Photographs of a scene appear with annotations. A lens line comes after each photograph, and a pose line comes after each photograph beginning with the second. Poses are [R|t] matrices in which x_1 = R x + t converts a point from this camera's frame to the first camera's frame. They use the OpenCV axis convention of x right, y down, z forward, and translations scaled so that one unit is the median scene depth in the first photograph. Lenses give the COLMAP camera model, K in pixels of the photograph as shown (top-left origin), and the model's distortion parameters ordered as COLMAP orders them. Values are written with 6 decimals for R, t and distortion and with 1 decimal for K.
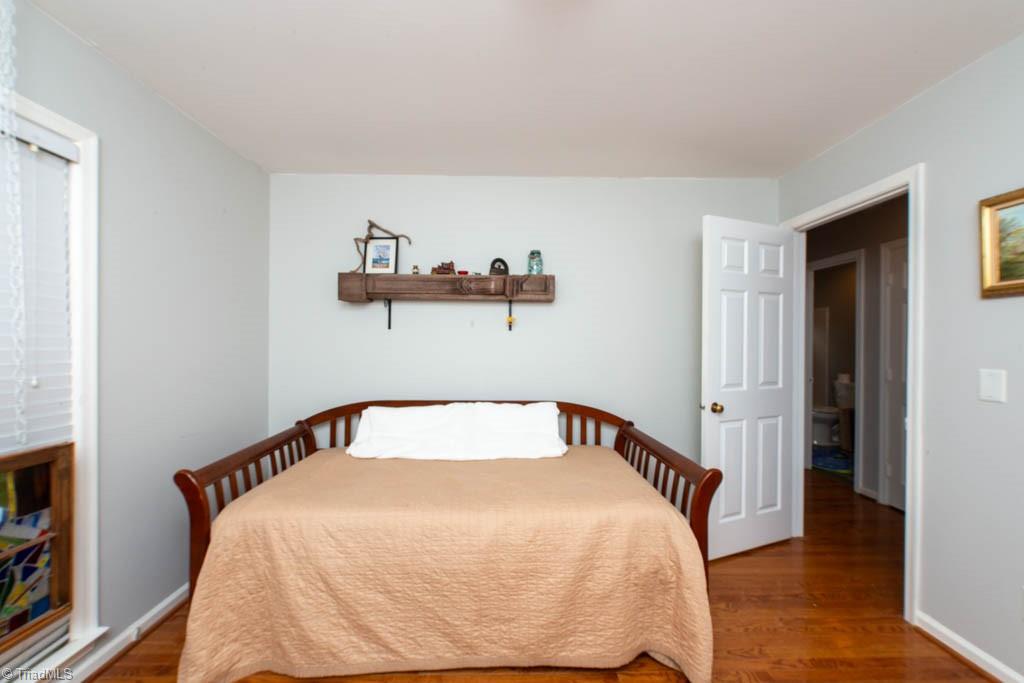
lens RADIAL K [[380.1, 0, 511.0], [0, 380.1, 343.8], [0, 0, 1]] dist [-0.000478, -0.000191]
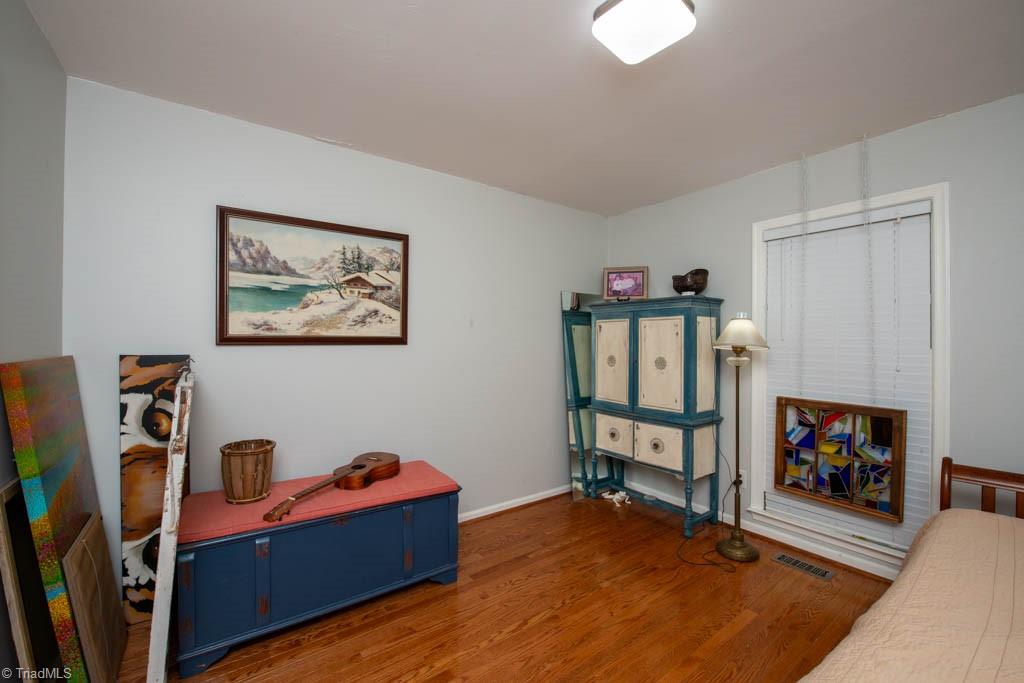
lens RADIAL K [[409.1, 0, 510.5], [0, 409.1, 342.3], [0, 0, 1]] dist [-0.015739, -0.002940]
pose [[-0.825190, -0.004720, -0.564835, 0.574967], [-0.008114, 0.999961, 0.003499, 0.000052], [0.564796, 0.007471, -0.825197, 0.829191]]
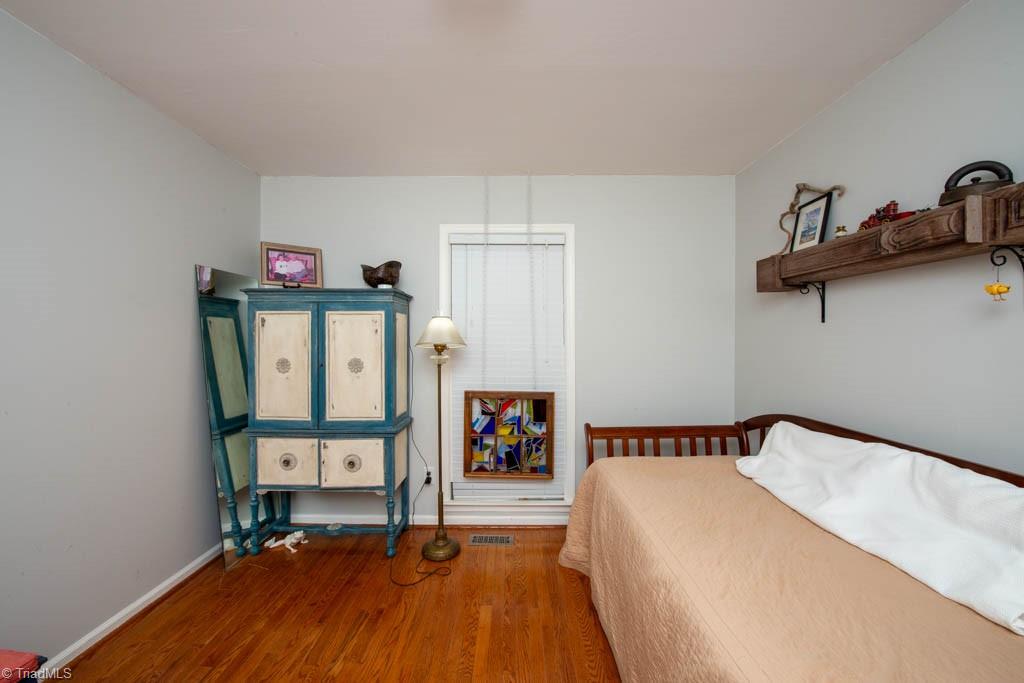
lens RADIAL K [[409.1, 0, 510.5], [0, 409.1, 342.3], [0, 0, 1]] dist [-0.015739, -0.002940]
pose [[-0.029253, 0.002687, -0.999568, 0.538139], [-0.004097, 0.999988, 0.002808, -0.000153], [0.999564, 0.004177, -0.029241, 0.490264]]
